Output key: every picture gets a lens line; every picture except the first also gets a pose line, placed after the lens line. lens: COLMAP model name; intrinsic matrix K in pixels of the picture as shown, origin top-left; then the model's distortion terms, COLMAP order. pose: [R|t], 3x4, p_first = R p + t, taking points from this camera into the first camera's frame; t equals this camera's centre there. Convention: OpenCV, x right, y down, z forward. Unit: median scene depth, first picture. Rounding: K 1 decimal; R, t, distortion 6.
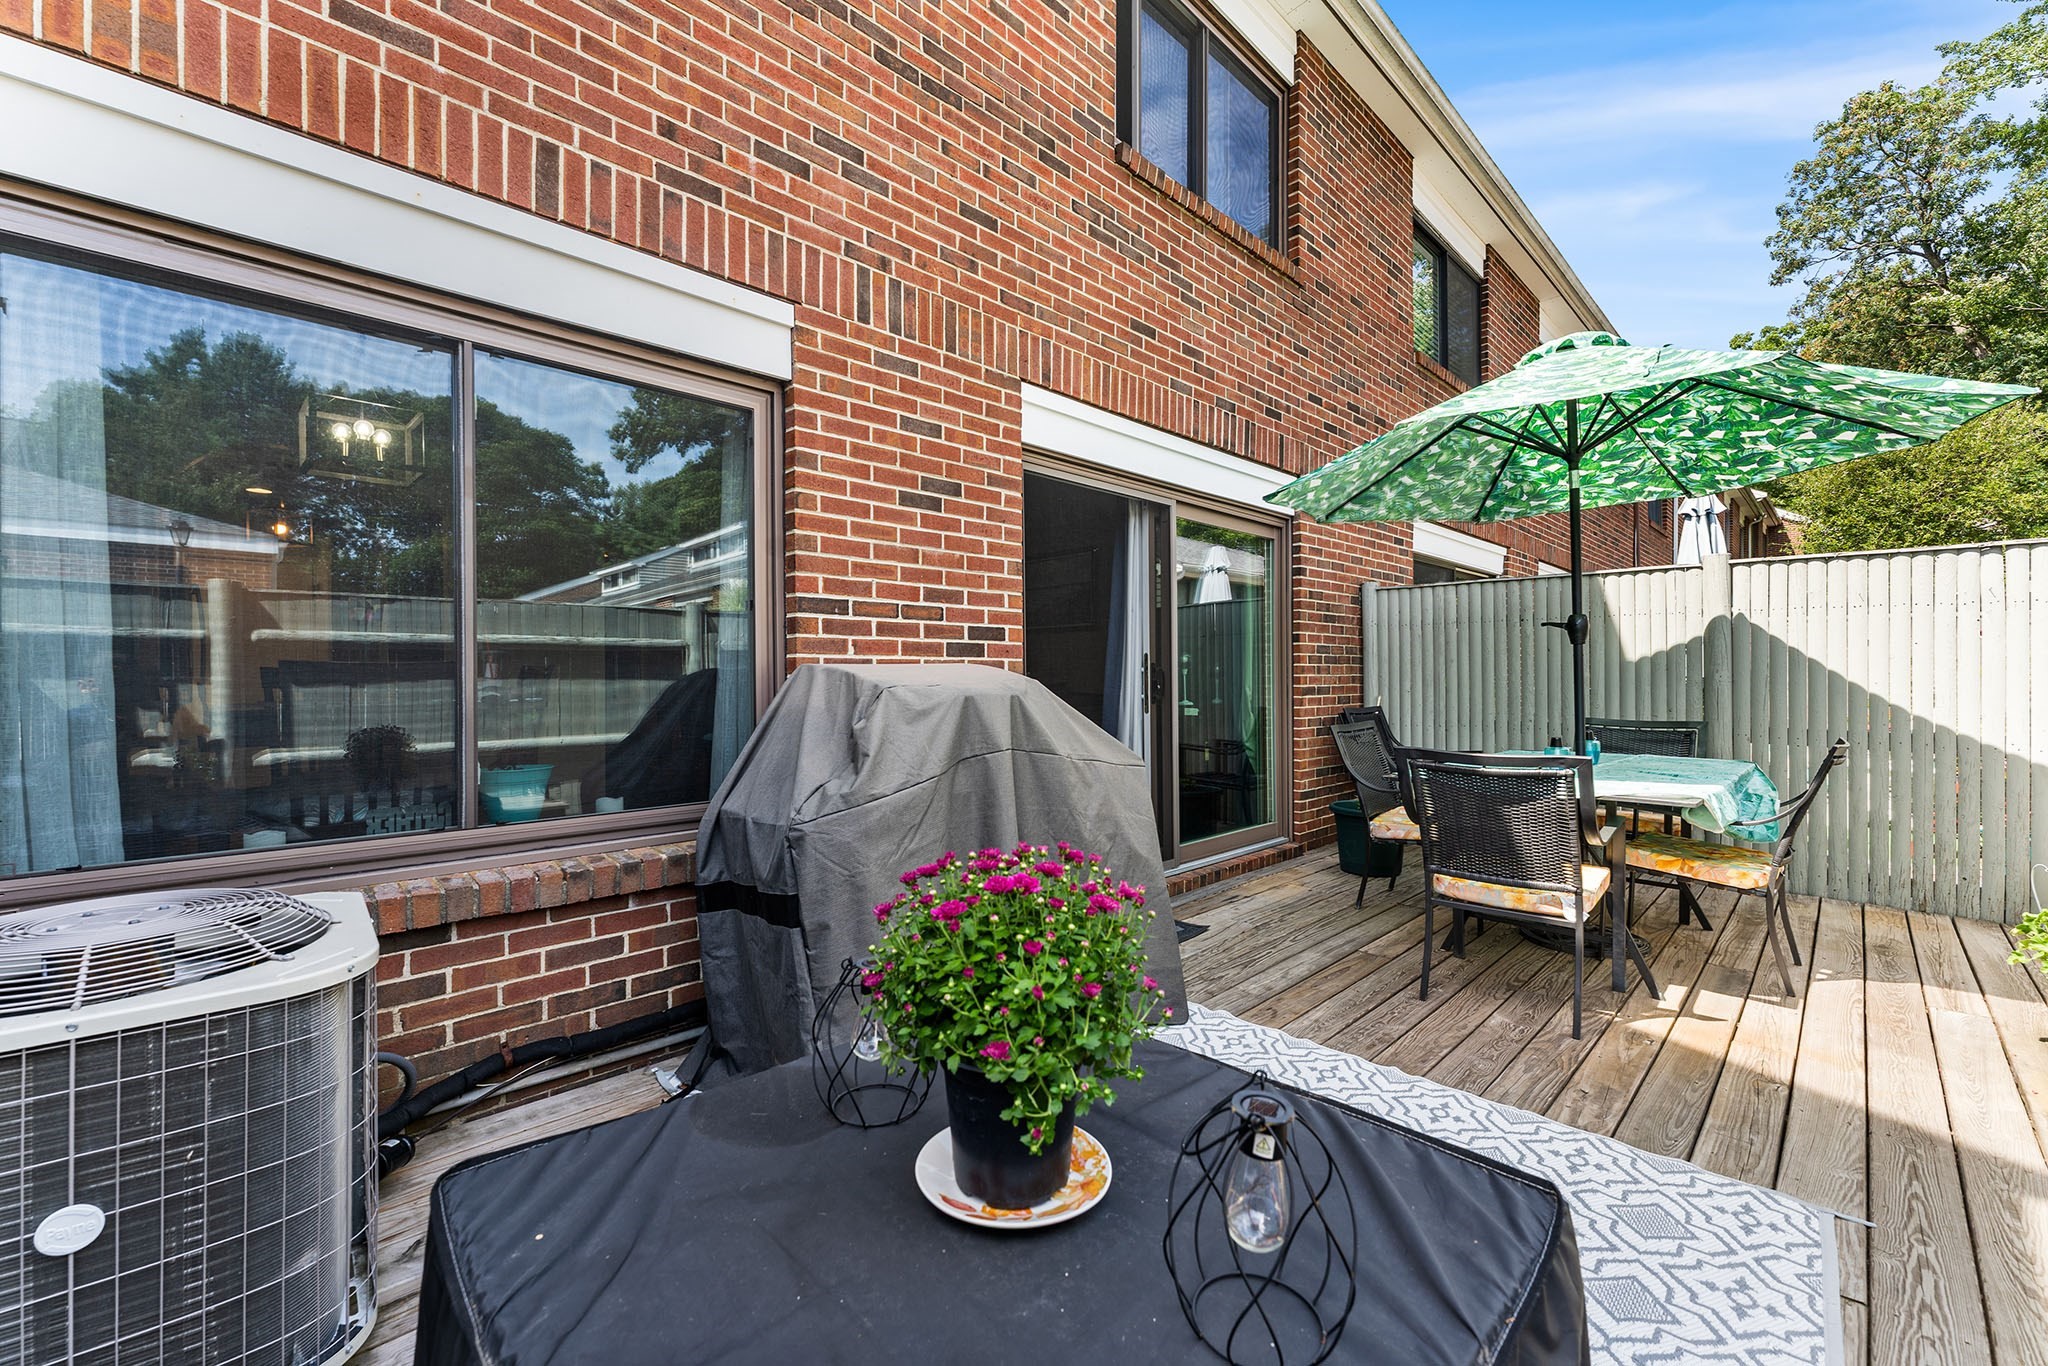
lens RADIAL K [[837.3, 0, 1024.0], [0, 837.3, 683.0], [0, 0, 1]] dist [-0.000938, -0.000309]
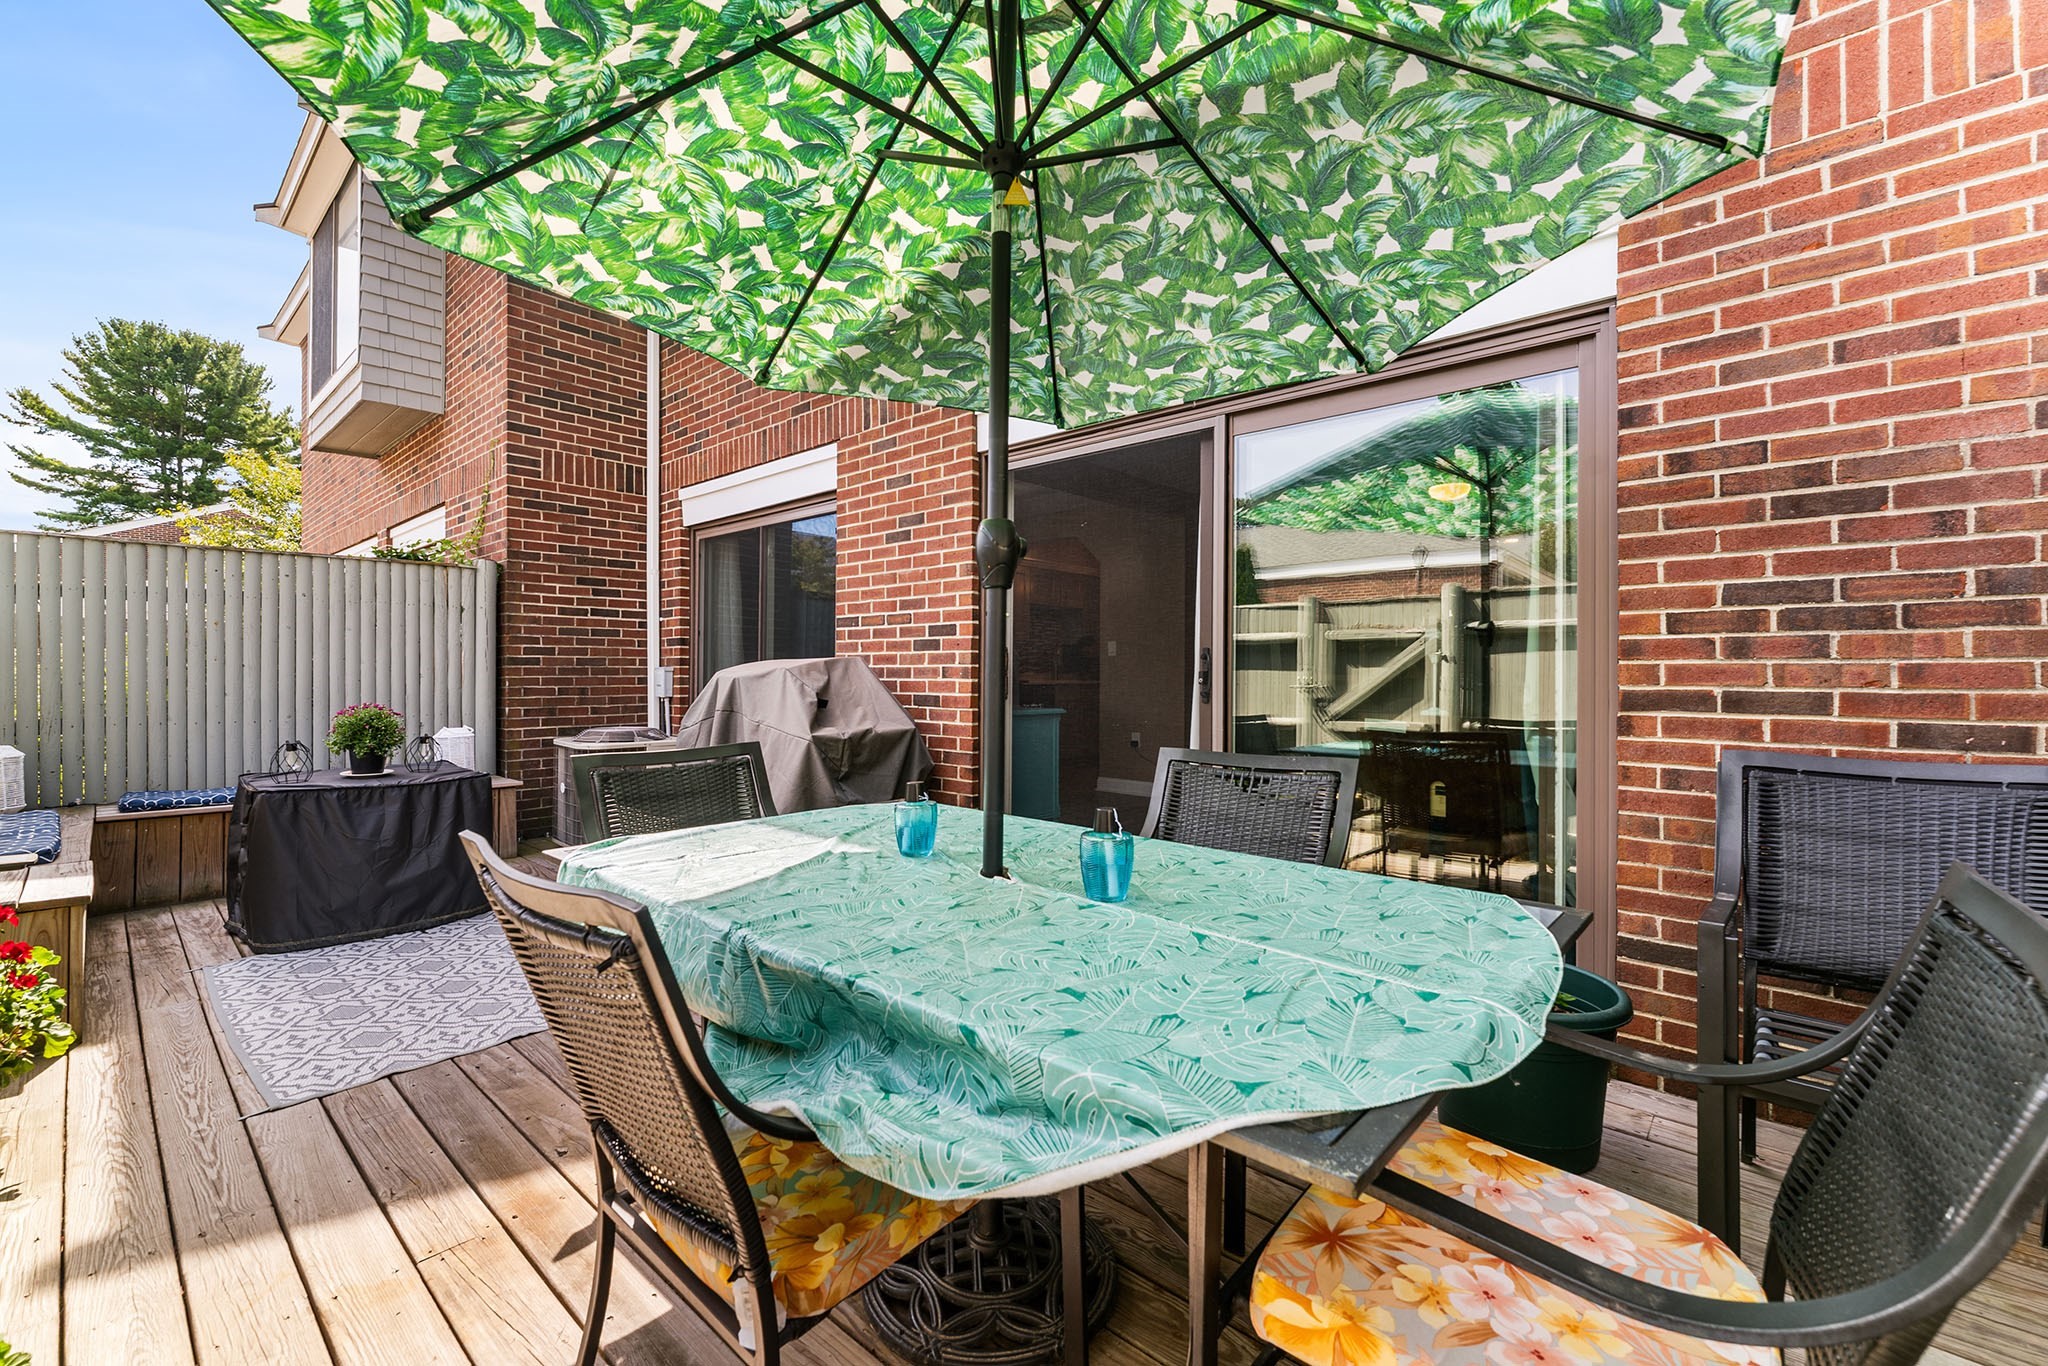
lens RADIAL K [[837.3, 0, 1024.0], [0, 837.3, 683.0], [0, 0, 1]] dist [-0.000938, -0.000309]
pose [[0.066787, 0.016277, -0.997635, 1.213440], [-0.007842, 0.999845, 0.015788, -0.003745], [0.997736, 0.006769, 0.066904, 1.086546]]
